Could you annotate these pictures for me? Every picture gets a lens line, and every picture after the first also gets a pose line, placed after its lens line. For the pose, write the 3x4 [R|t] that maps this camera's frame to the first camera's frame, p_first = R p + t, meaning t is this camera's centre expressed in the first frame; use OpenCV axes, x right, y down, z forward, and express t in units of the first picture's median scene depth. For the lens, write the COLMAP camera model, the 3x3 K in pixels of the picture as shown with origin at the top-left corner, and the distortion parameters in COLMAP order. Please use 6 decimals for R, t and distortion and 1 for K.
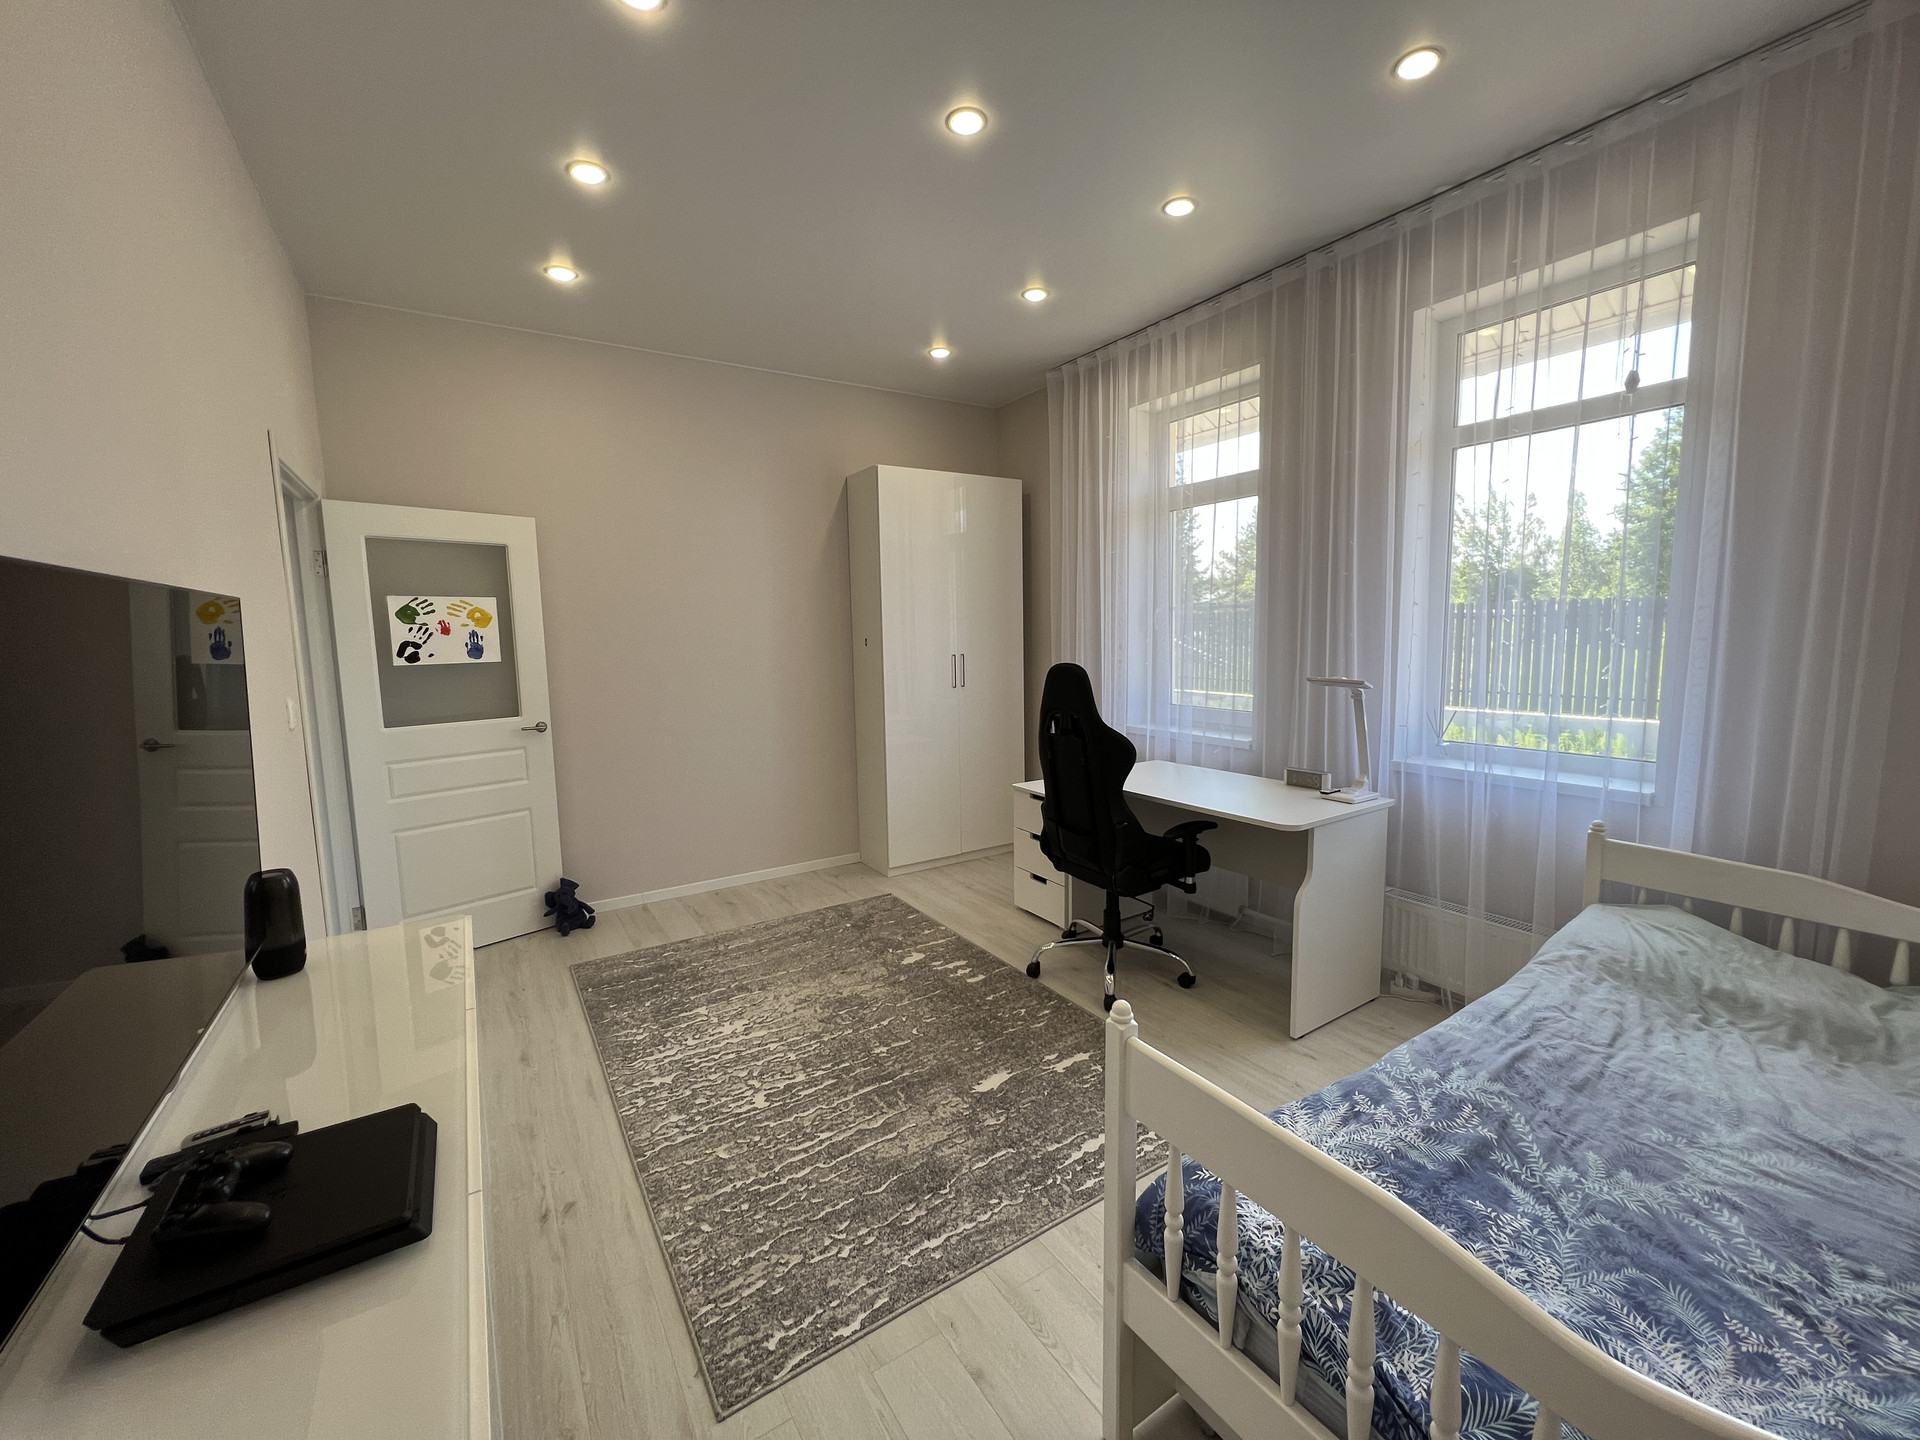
lens RADIAL K [[769.5, 0, 954.8], [0, 769.5, 712.9], [0, 0, 1]] dist [-0.003381, 0.000838]
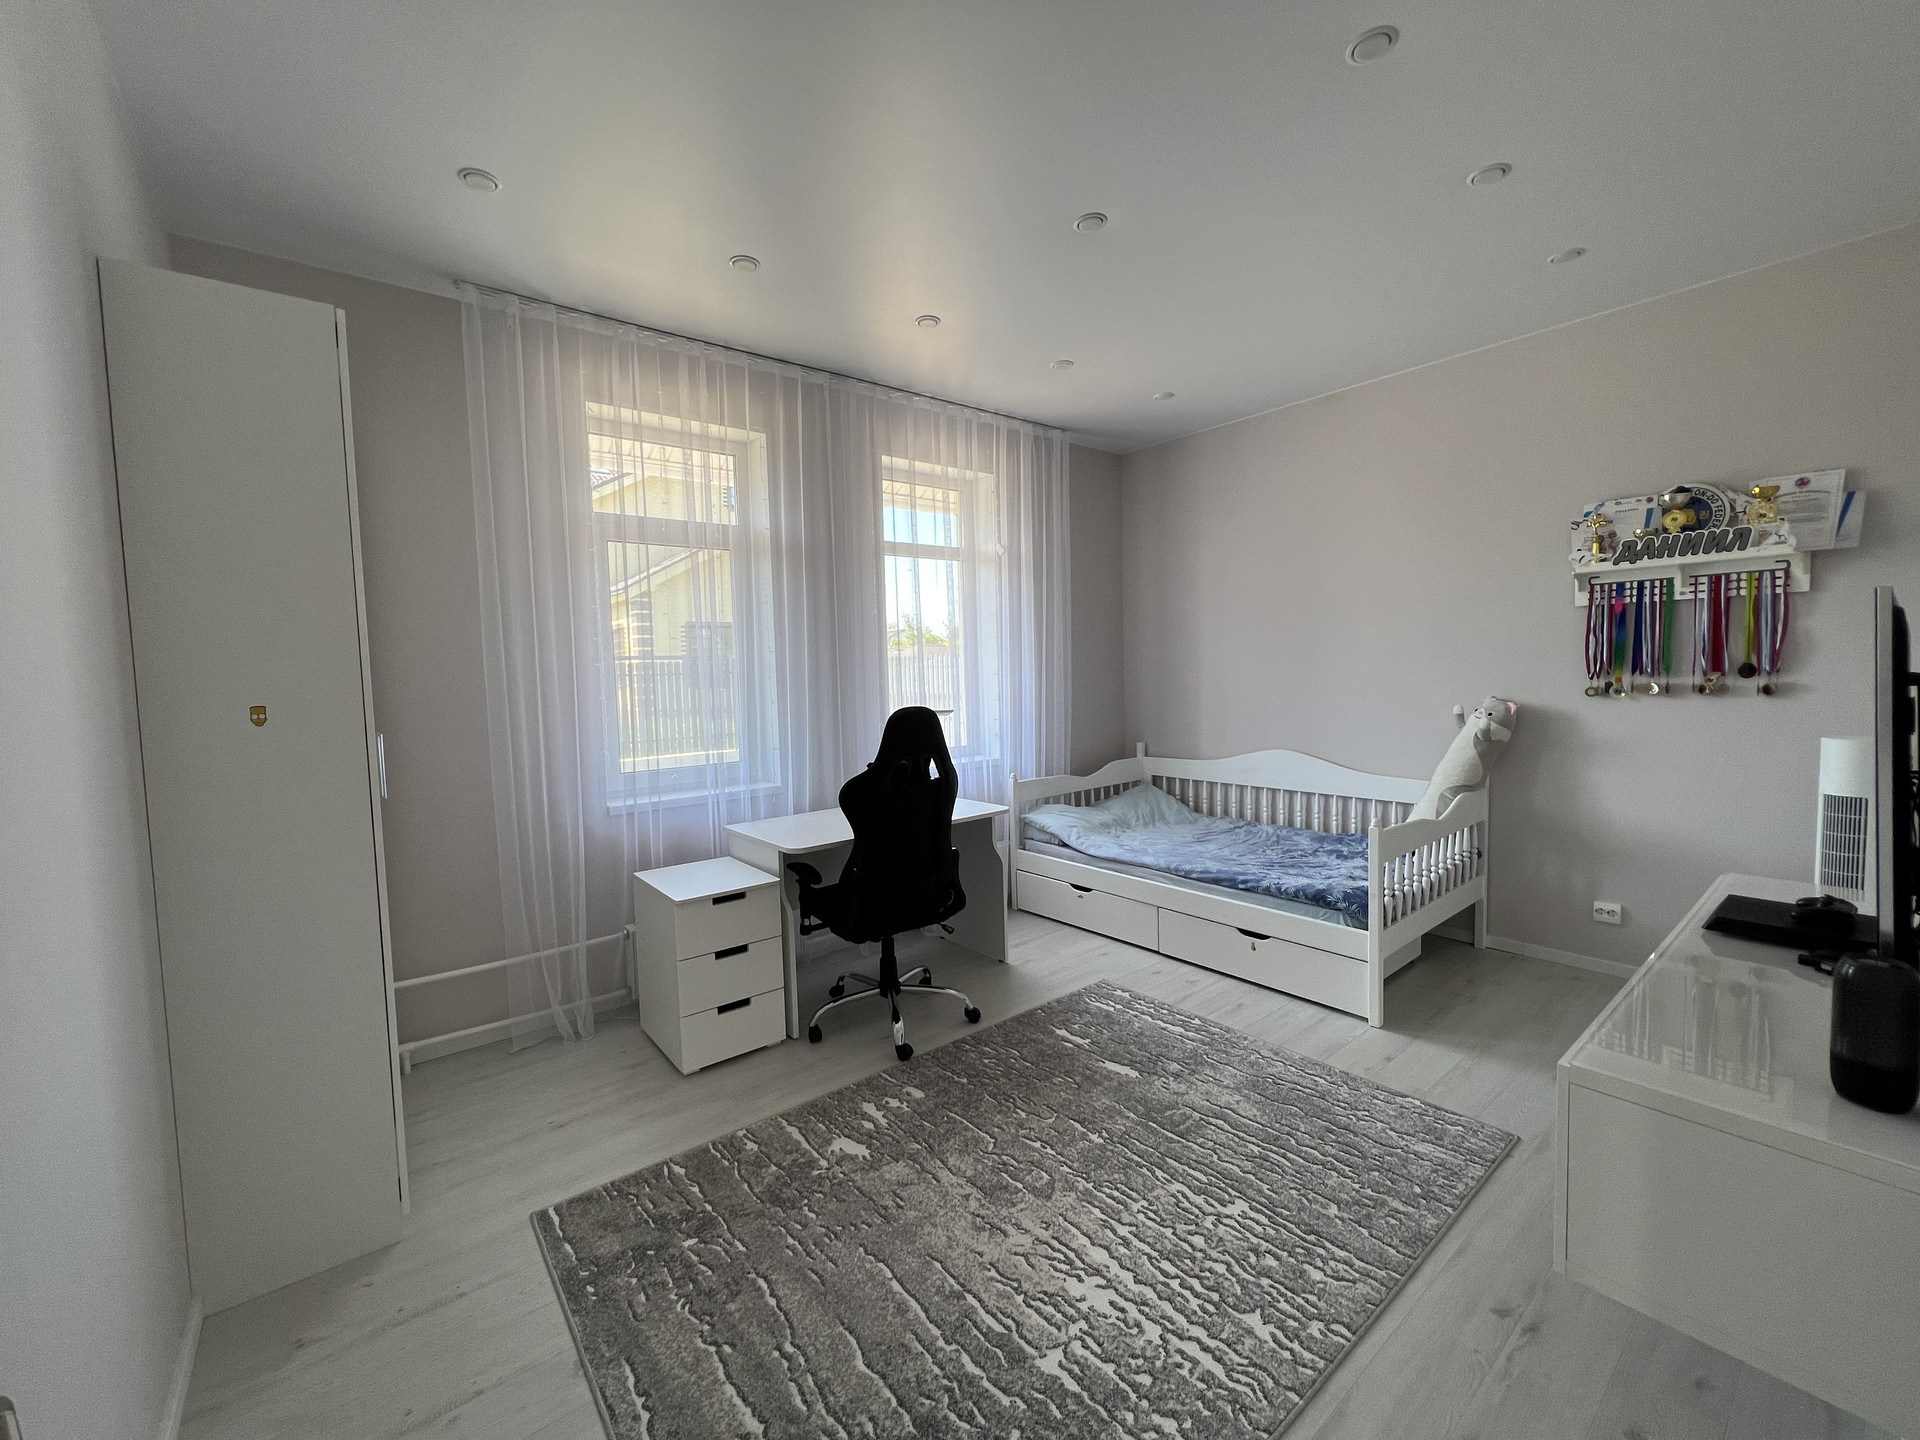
lens RADIAL K [[769.5, 0, 954.3], [0, 769.5, 717.1], [0, 0, 1]] dist [-0.003381, 0.000838]
pose [[-0.107220, -0.038325, 0.993496, -0.862872], [0.137935, 0.989020, 0.053038, -0.099624], [-0.984621, 0.142725, -0.100757, 1.087525]]
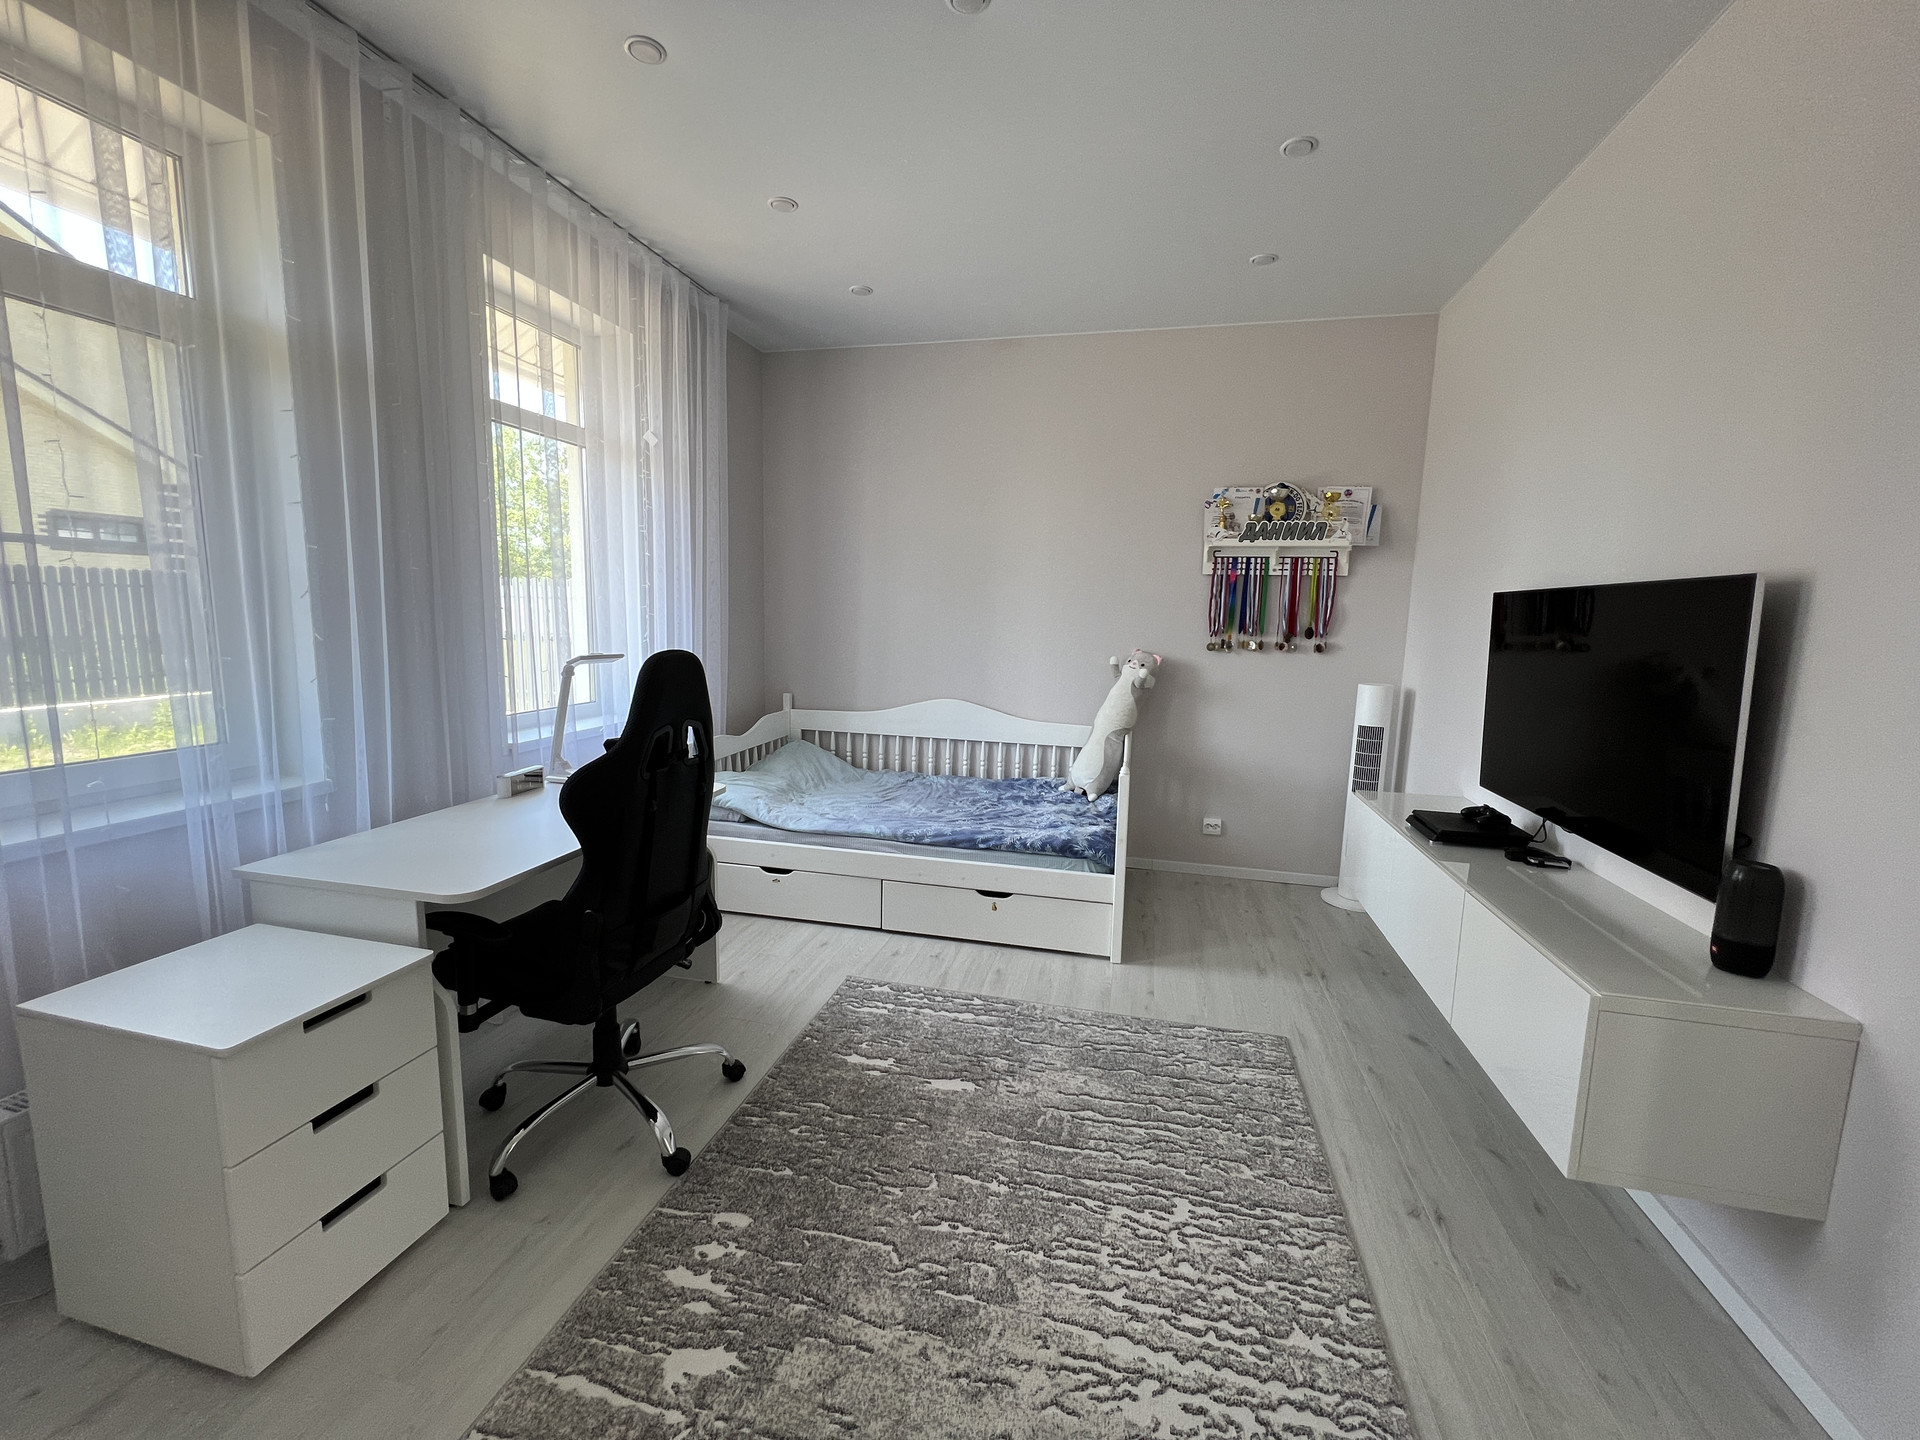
lens RADIAL K [[769.5, 0, 956.8], [0, 769.5, 718.5], [0, 0, 1]] dist [-0.003381, 0.000838]
pose [[-0.689928, -0.093896, 0.717762, -0.501317], [0.070019, 0.978246, 0.195275, -0.121935], [-0.720483, 0.184983, -0.668345, 1.314437]]
